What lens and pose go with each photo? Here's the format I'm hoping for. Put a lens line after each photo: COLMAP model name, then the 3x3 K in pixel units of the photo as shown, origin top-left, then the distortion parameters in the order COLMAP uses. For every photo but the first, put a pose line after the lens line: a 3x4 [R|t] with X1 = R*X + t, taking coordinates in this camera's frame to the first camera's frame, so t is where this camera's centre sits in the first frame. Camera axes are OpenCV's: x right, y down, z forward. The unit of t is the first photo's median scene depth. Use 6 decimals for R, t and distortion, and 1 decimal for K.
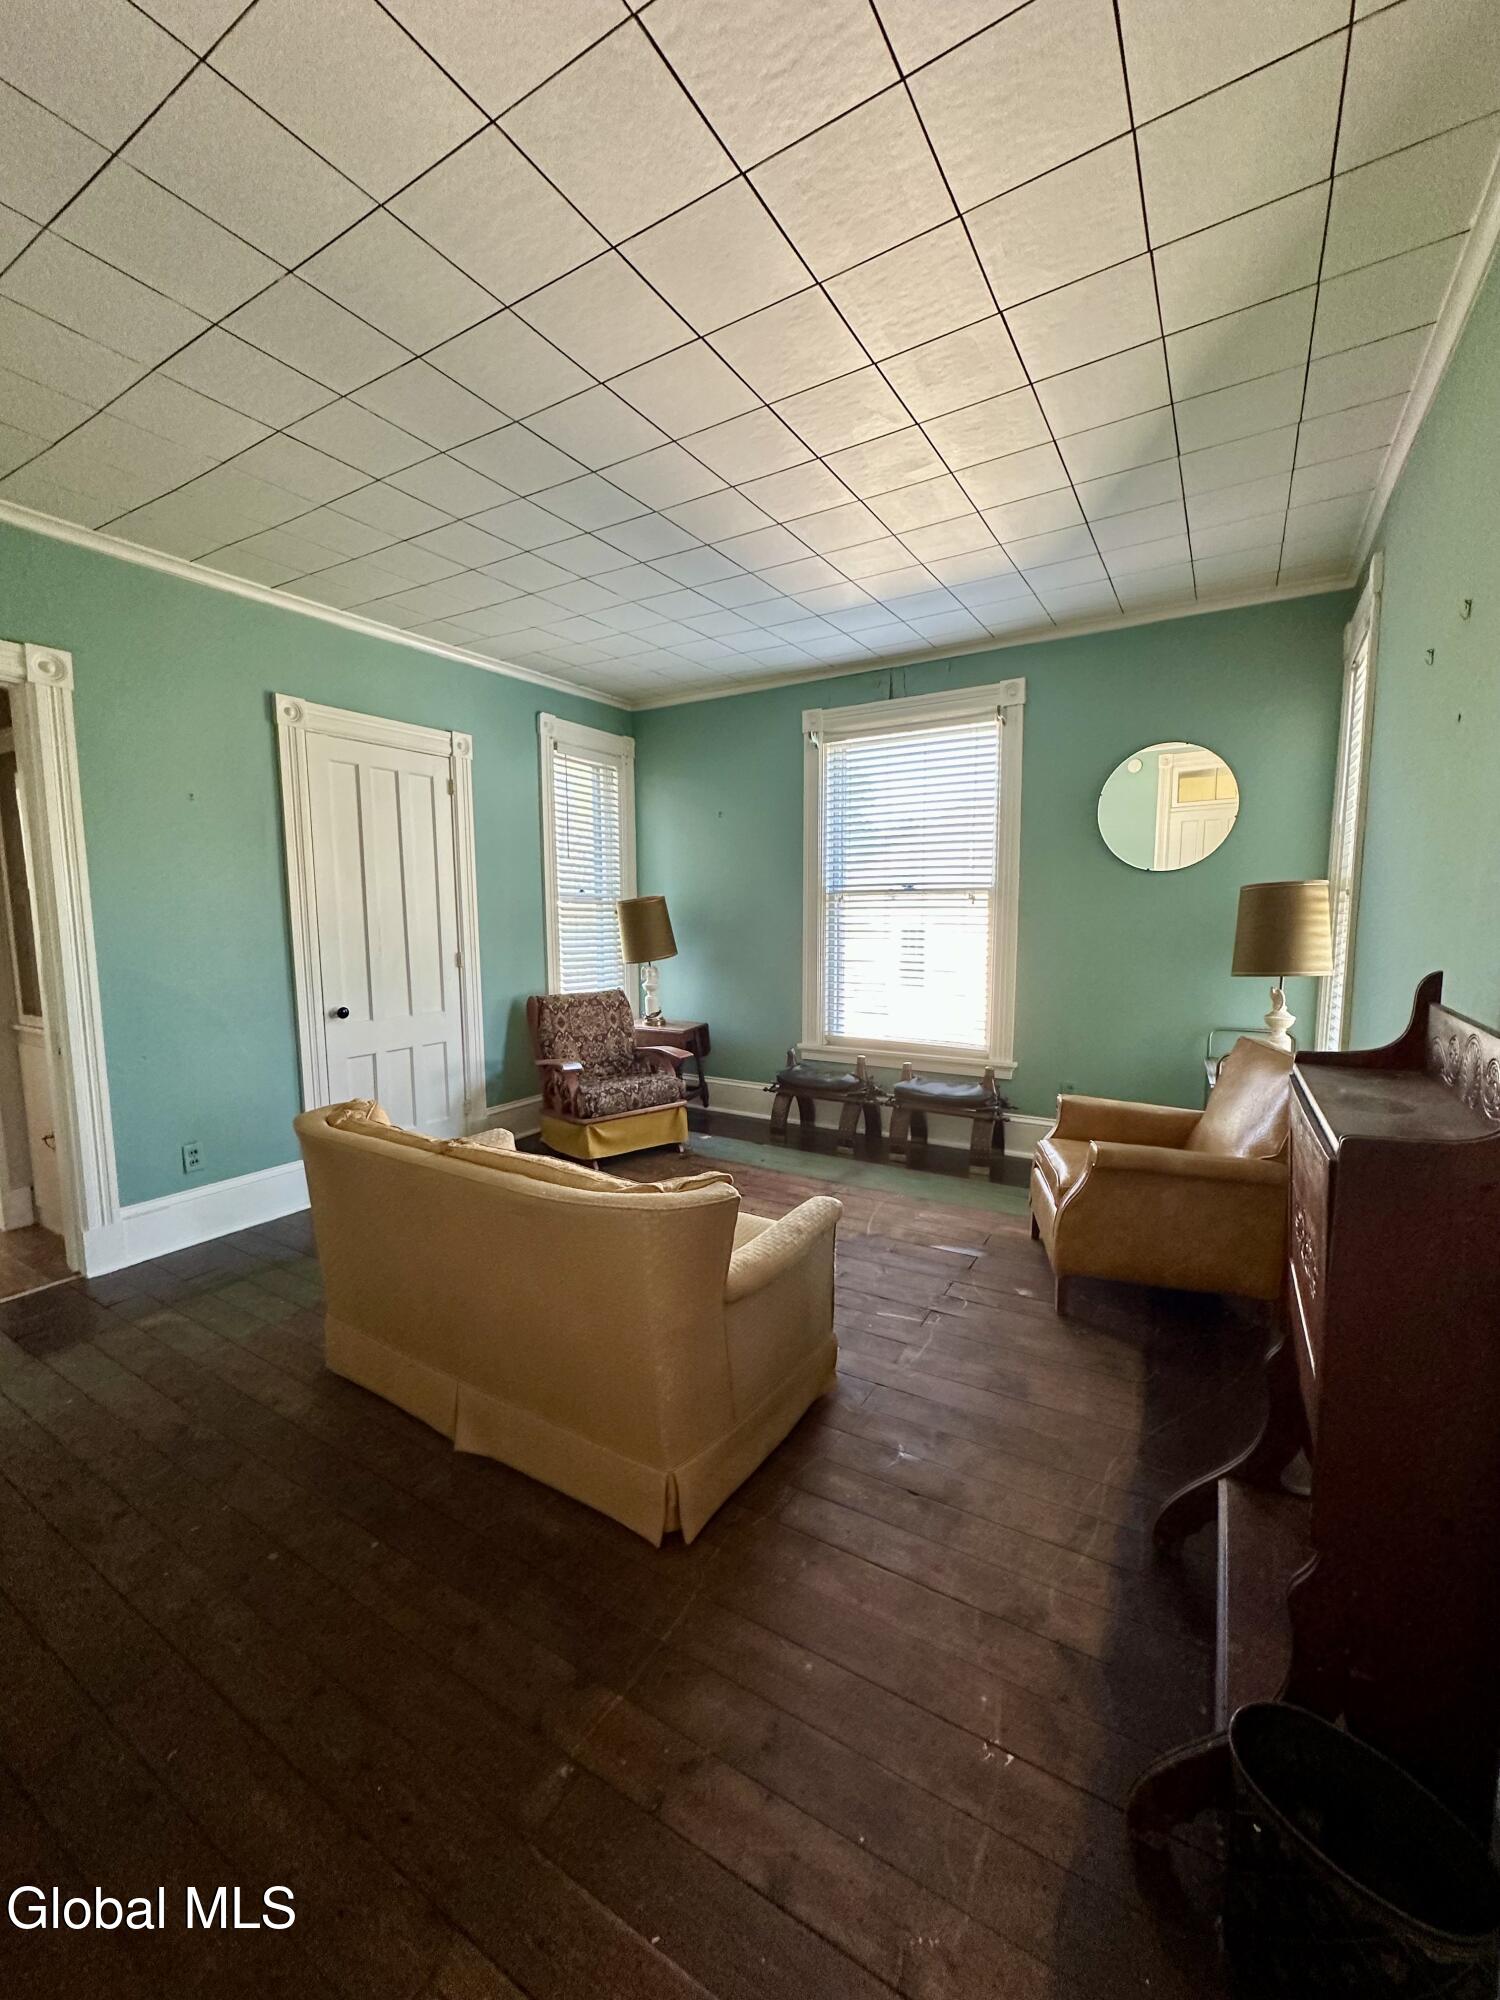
lens RADIAL K [[799.5, 0, 750.0], [0, 799.5, 1000.0], [0, 0, 1]] dist [-0.001687, 0.000283]
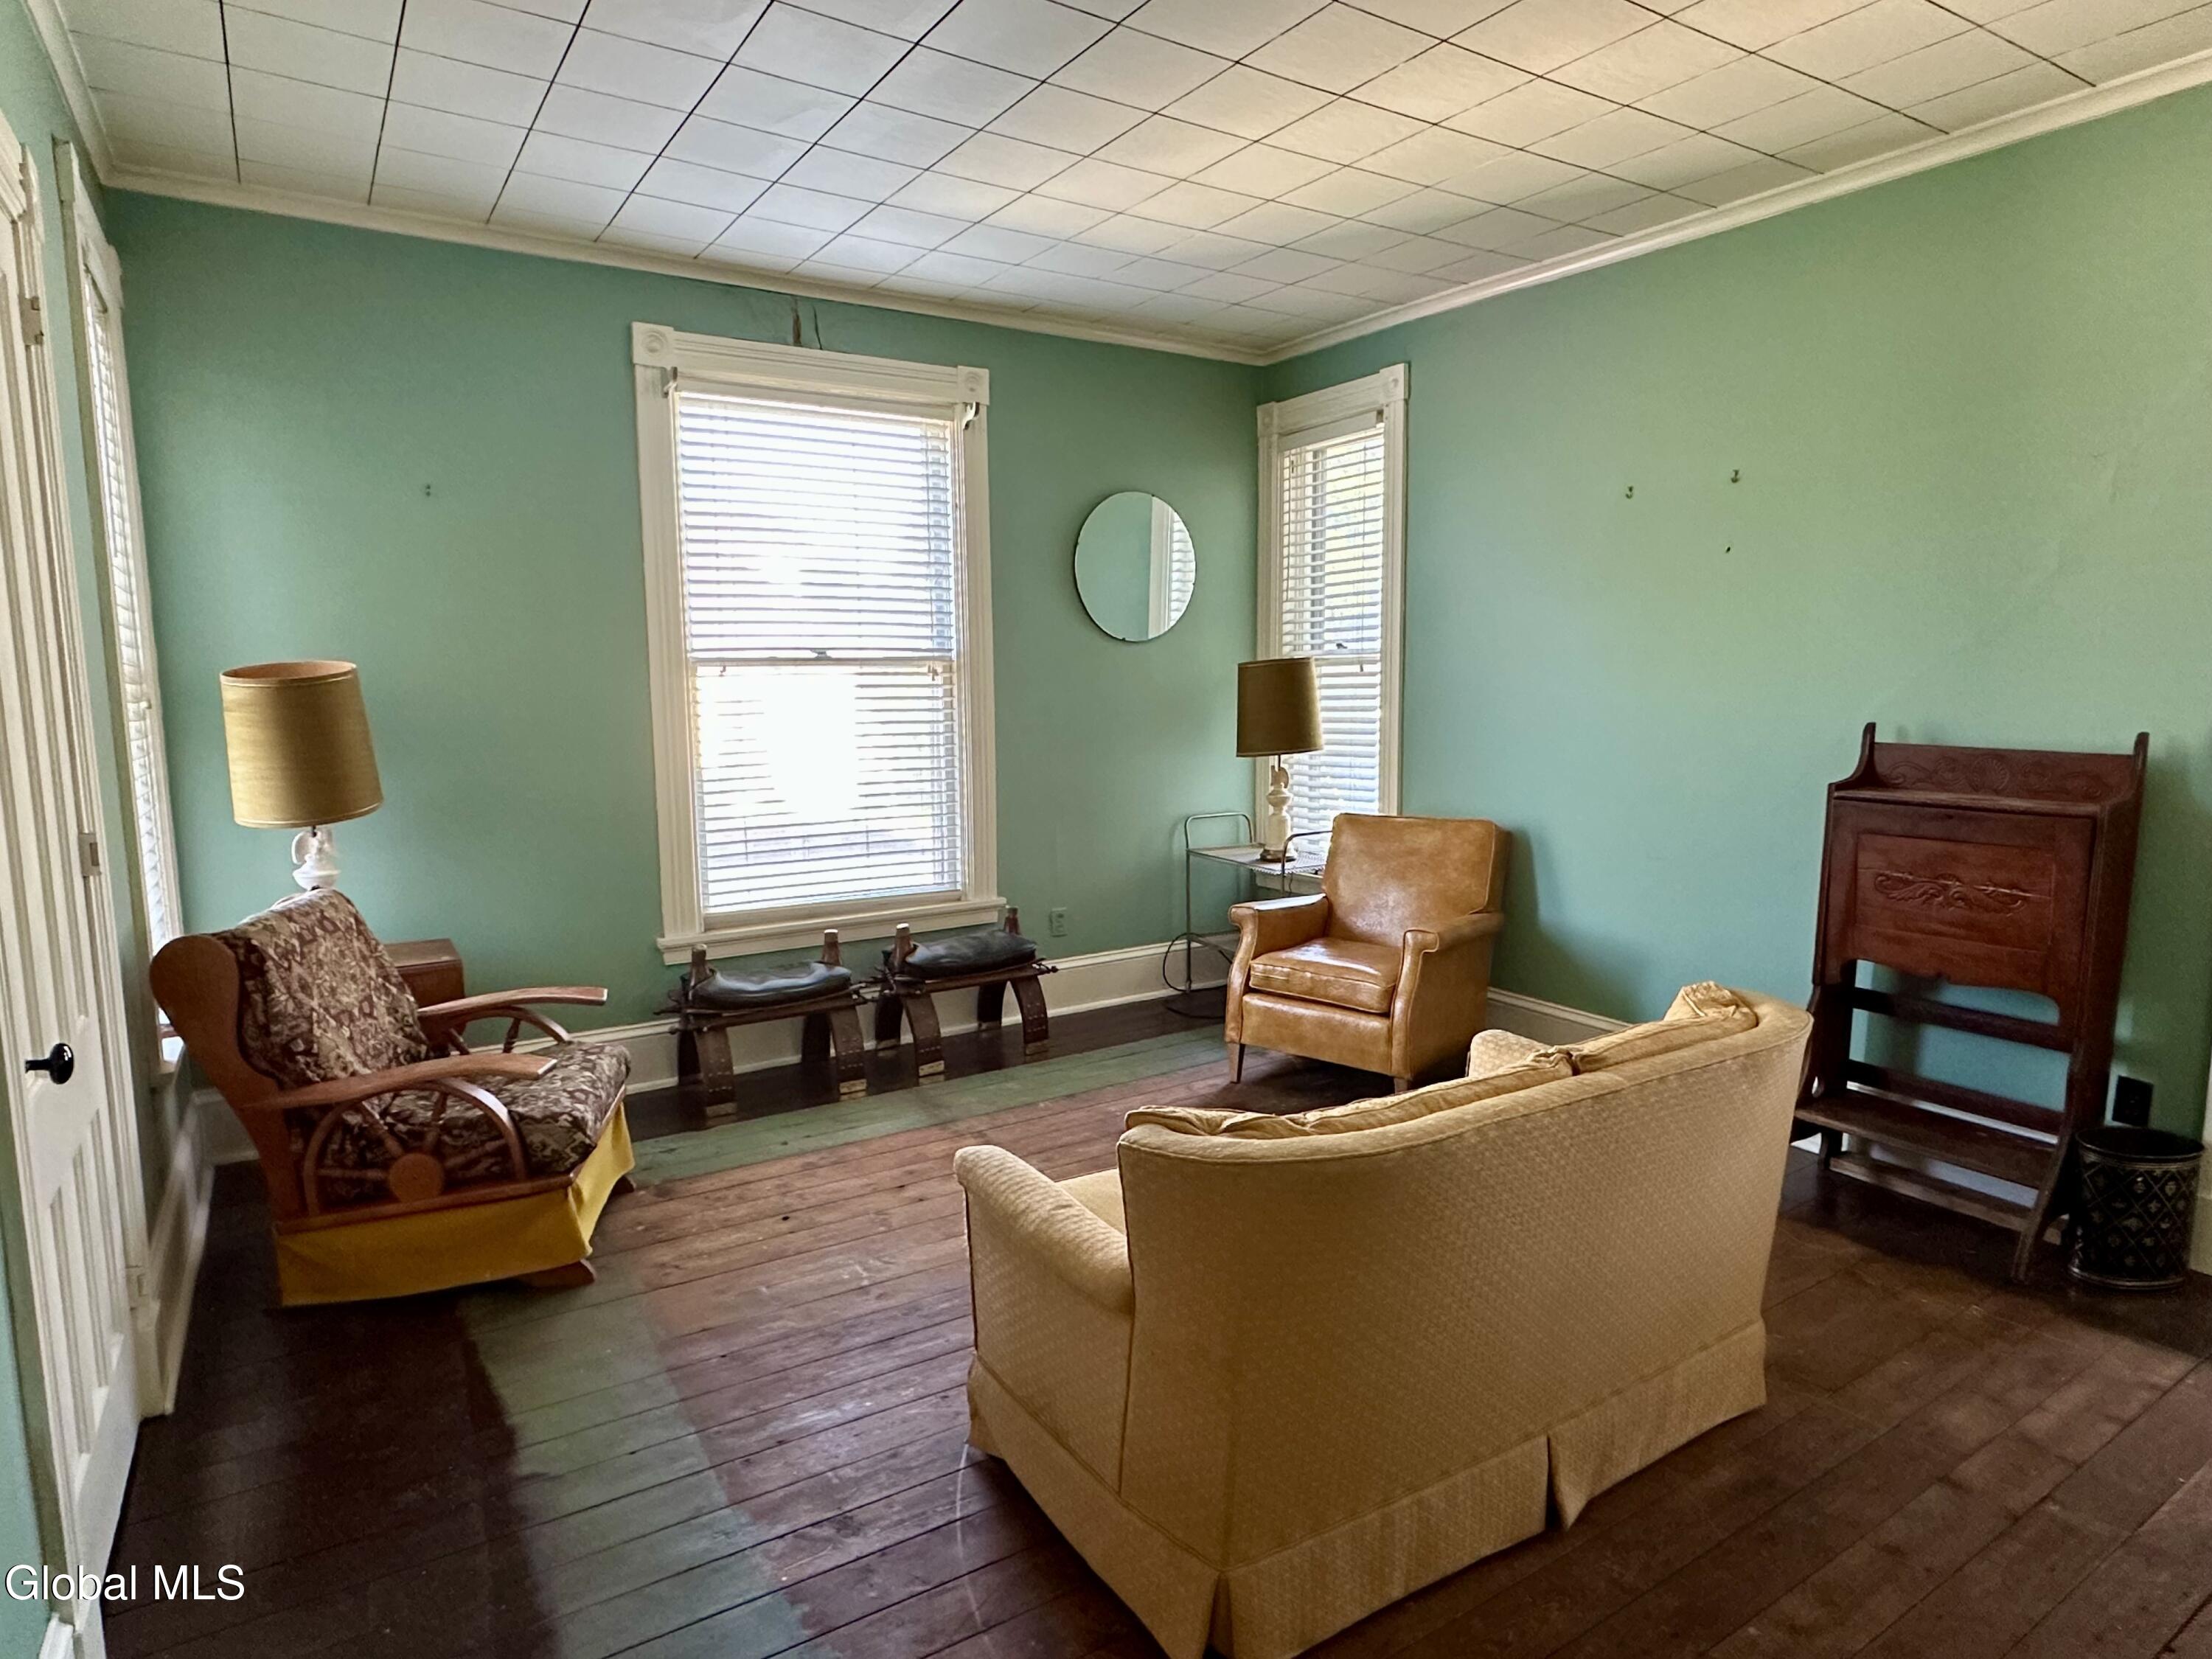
lens RADIAL K [[1264.6, 0, 1102.6], [0, 1264.6, 838.1], [0, 0, 1]] dist [-0.003016, -0.000014]
pose [[0.438911, -0.113508, 0.891332, -0.622901], [0.109266, 0.991369, 0.072442, -0.047291], [-0.891862, 0.065597, 0.447526, 0.380599]]
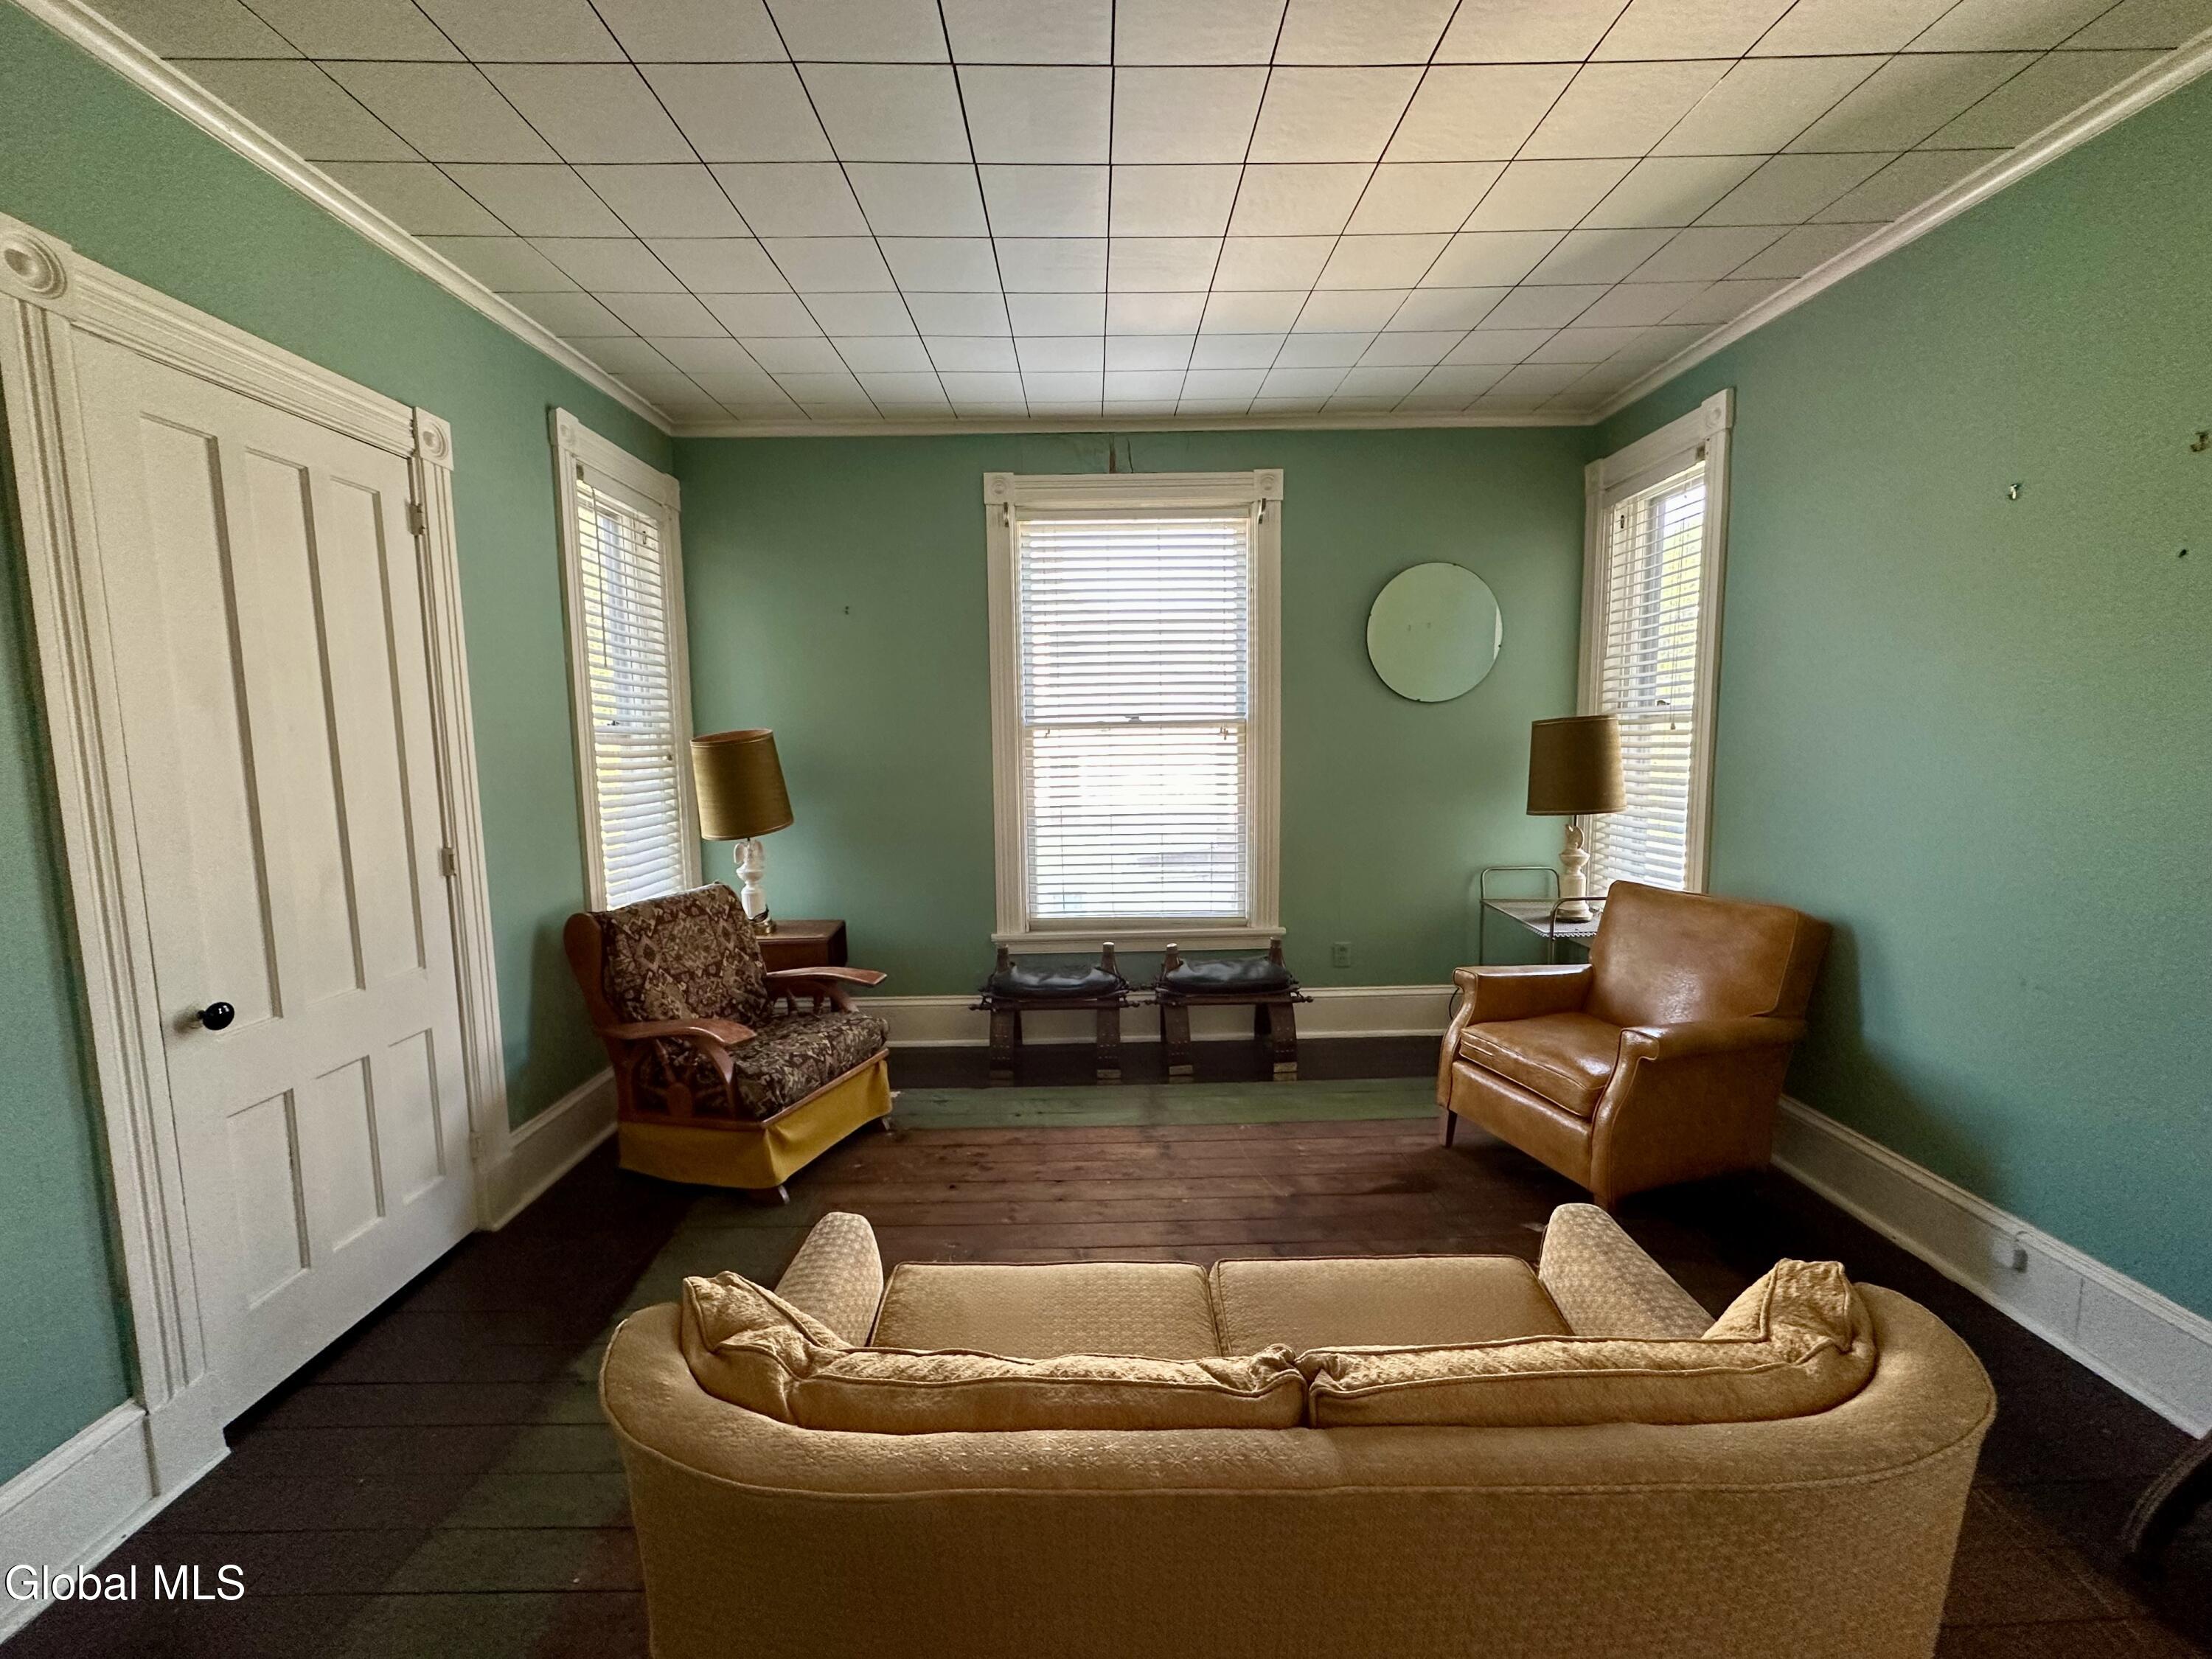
lens RADIAL K [[884.2, 0, 1105.3], [0, 884.2, 826.4], [0, 0, 1]] dist [-0.001687, 0.000283]
pose [[0.847990, -0.063219, 0.526229, -0.294036], [0.070043, 0.997520, 0.006967, -0.045582], [-0.525364, 0.030951, 0.850315, 0.293430]]
